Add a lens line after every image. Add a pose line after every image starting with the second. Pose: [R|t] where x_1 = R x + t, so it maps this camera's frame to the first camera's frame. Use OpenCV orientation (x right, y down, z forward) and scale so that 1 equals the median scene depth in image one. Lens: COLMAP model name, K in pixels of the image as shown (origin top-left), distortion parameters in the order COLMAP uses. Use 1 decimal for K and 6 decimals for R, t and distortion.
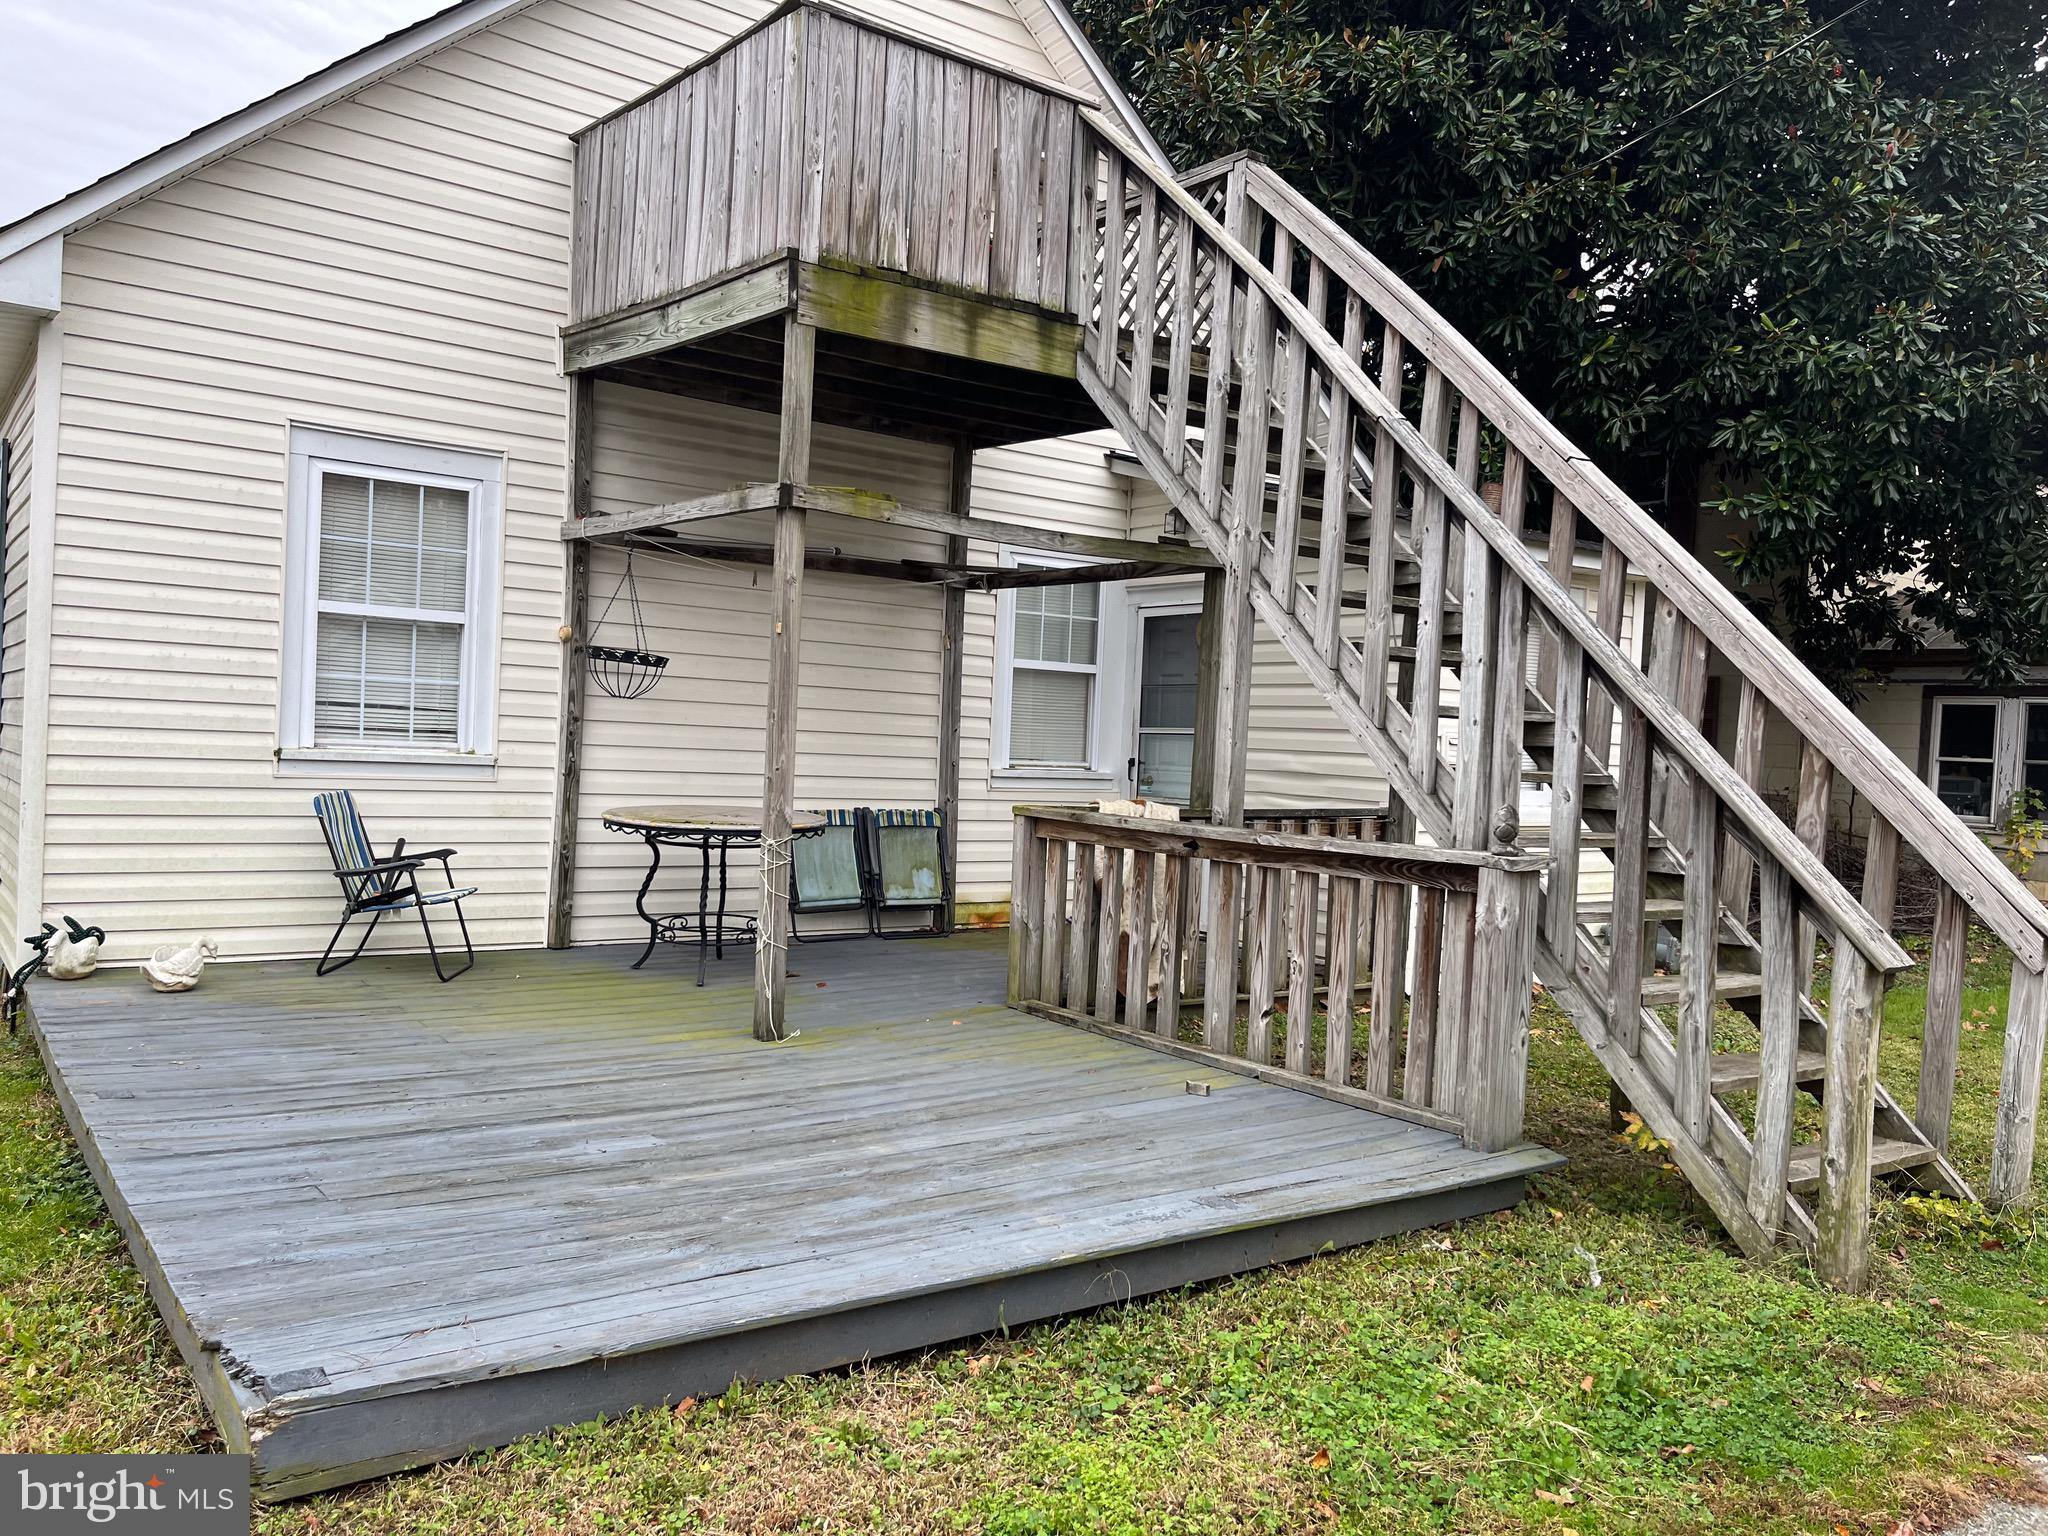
lens RADIAL K [[1535.7, 0, 1024.0], [0, 1535.7, 768.0], [0, 0, 1]] dist [0.035542, -0.002830]
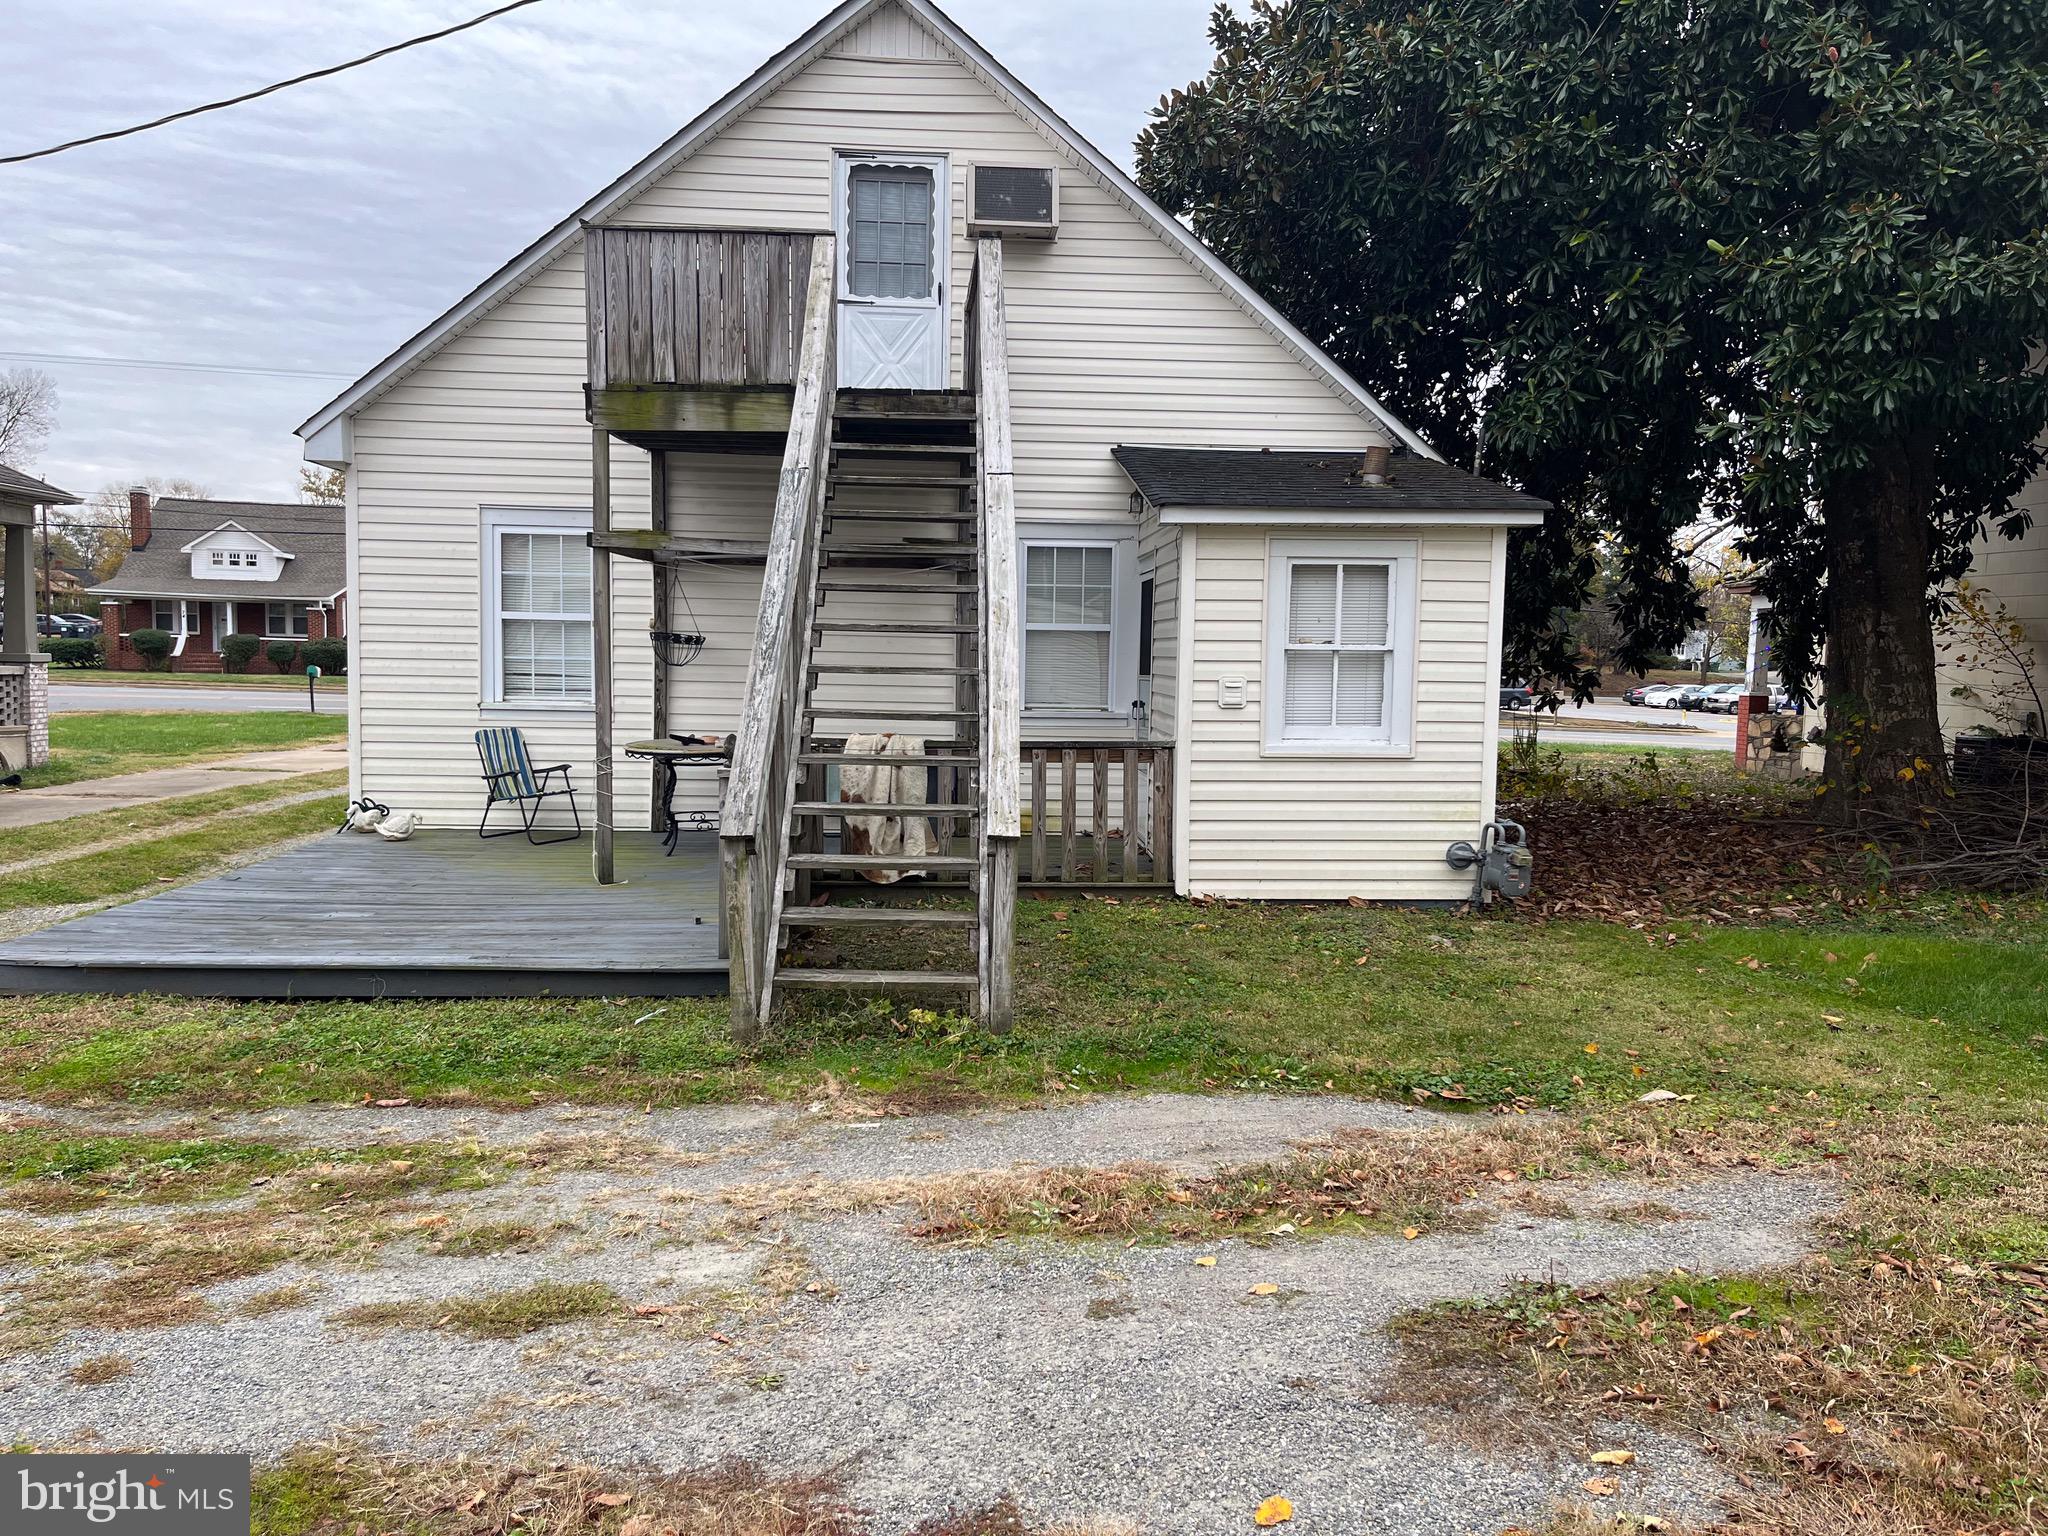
lens RADIAL K [[1519.1, 0, 1024.0], [0, 1519.1, 768.0], [0, 0, 1]] dist [0.021879, -0.002494]
pose [[0.847553, 0.011365, -0.530590, 0.910896], [0.008862, 0.999328, 0.035561, 0.004531], [0.530637, -0.034842, 0.846882, -0.082717]]
